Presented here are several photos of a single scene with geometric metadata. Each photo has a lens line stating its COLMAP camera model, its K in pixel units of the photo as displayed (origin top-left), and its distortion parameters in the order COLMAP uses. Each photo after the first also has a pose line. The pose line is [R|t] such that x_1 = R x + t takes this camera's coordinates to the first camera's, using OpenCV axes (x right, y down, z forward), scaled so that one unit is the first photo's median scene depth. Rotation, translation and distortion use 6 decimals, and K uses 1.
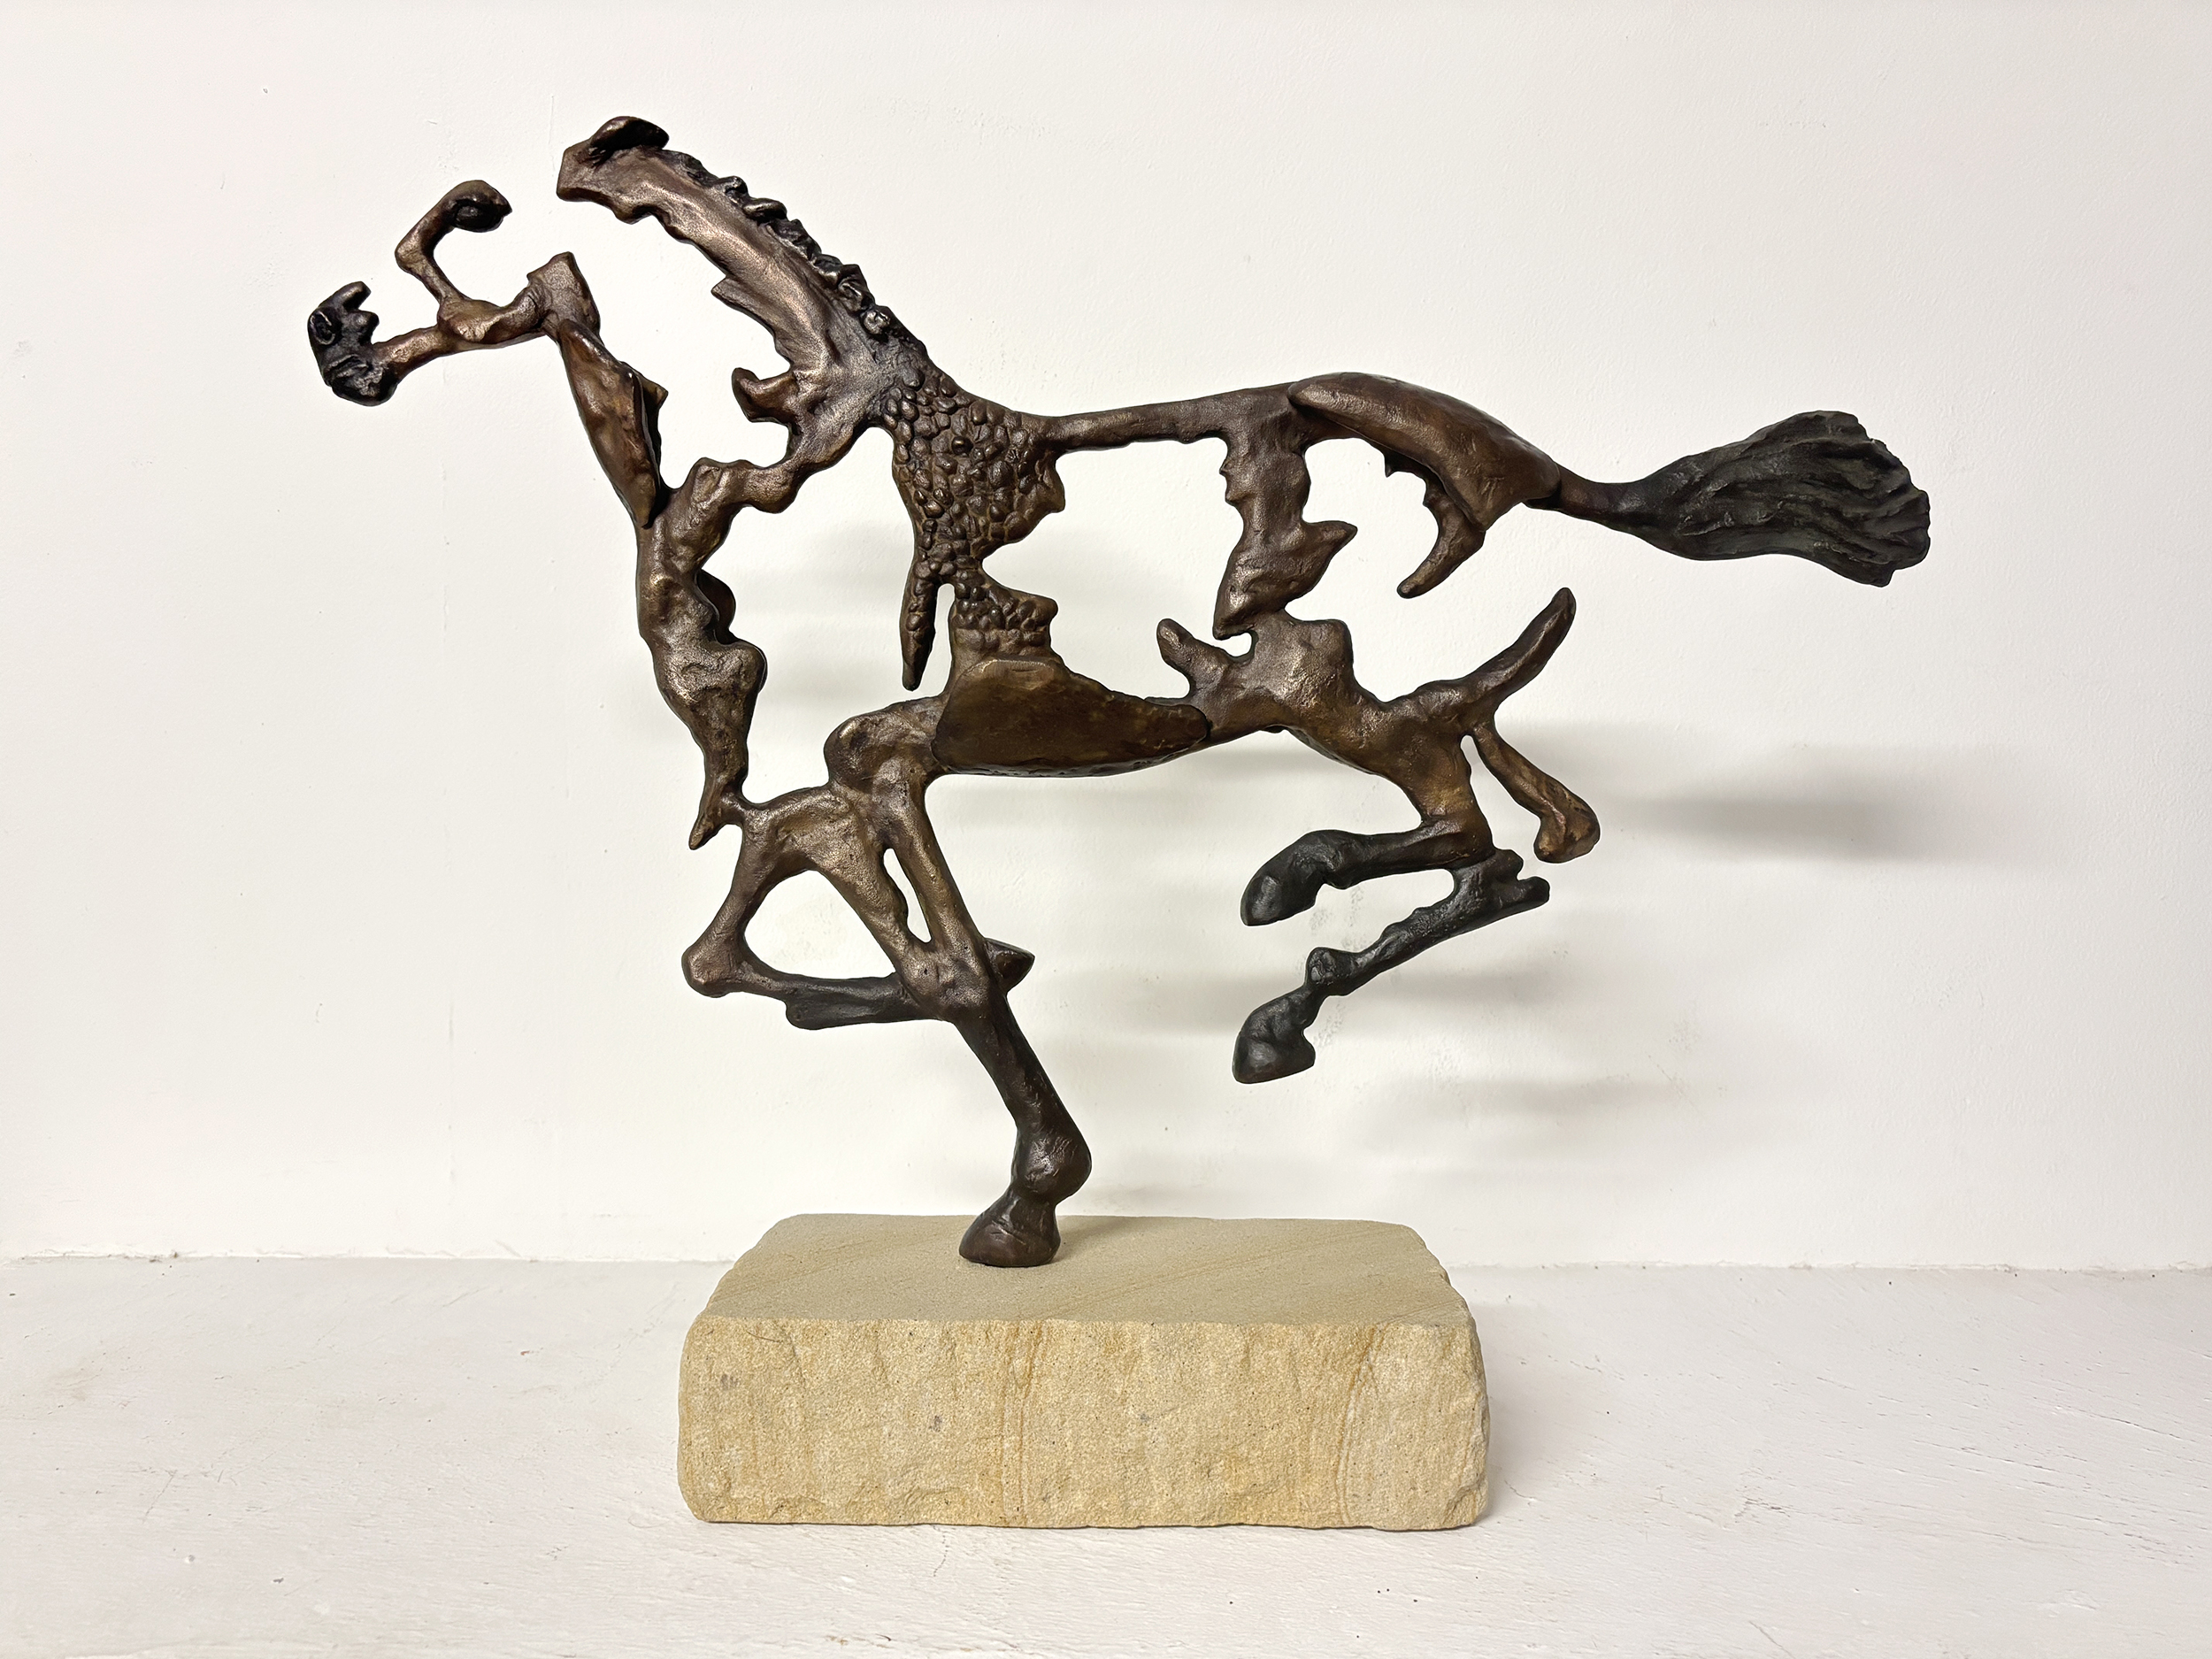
lens RADIAL K [[1681.0, 0, 1118.2], [0, 1681.0, 839.4], [0, 0, 1]] dist [0.019158, -0.020018]
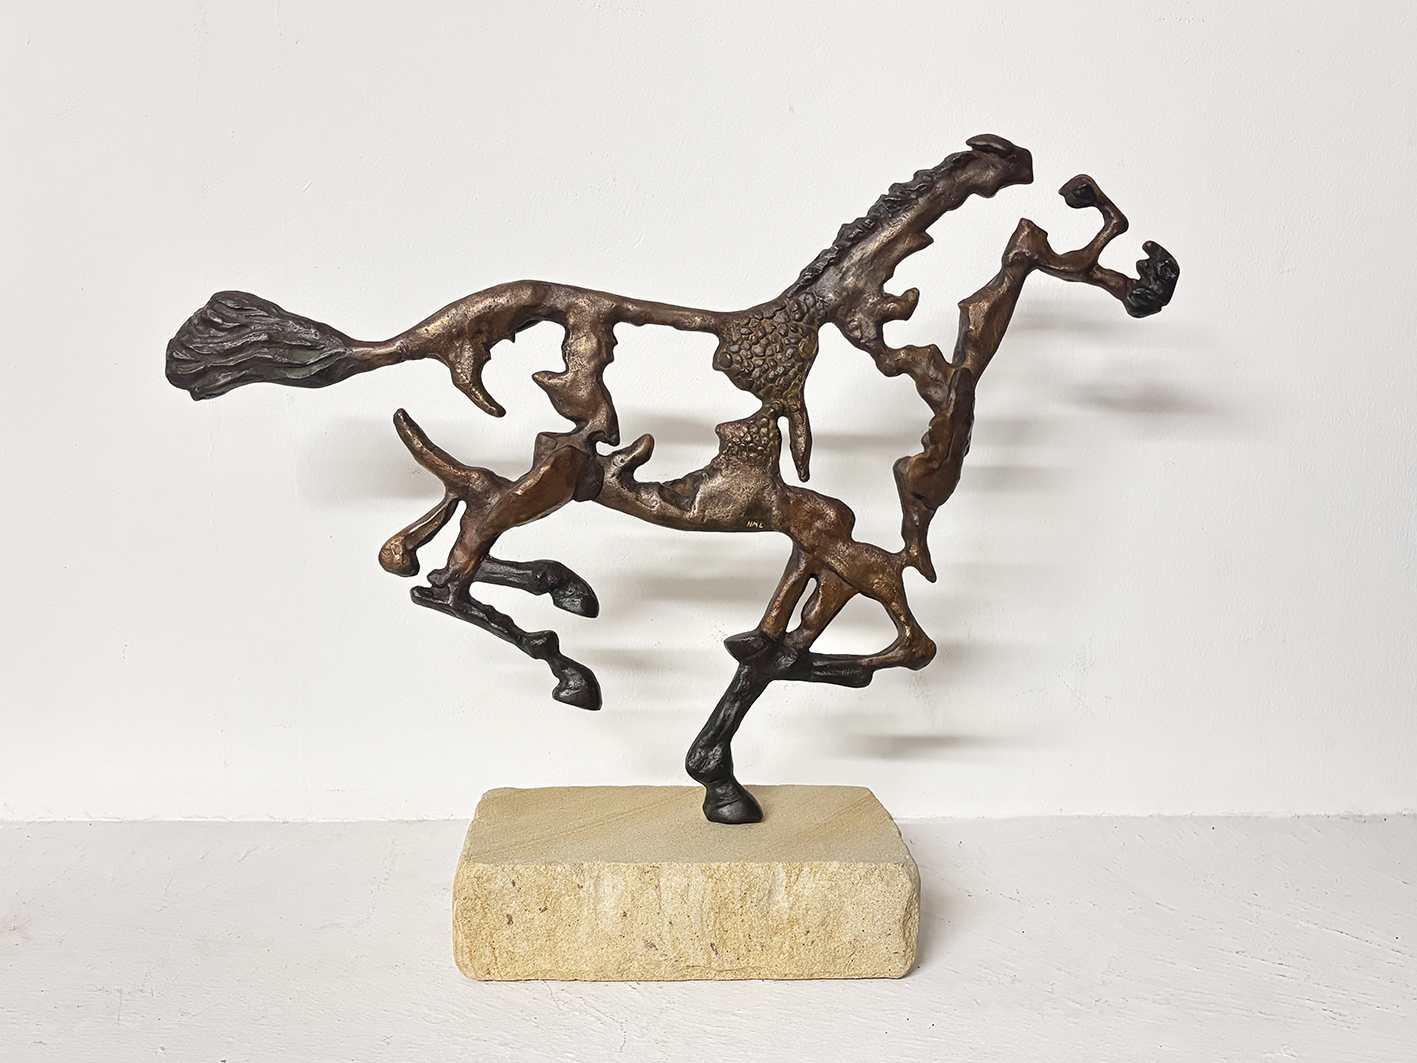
lens RADIAL K [[1450.0, 0, 707.9], [0, 1450.0, 528.7], [0, 0, 1]] dist [0.008076, 0.000000]
pose [[0.998333, -0.000145, 0.057714, -0.060634], [-0.006191, 0.993958, 0.109583, -0.134278], [-0.057381, -0.109758, 0.992301, -0.214364]]
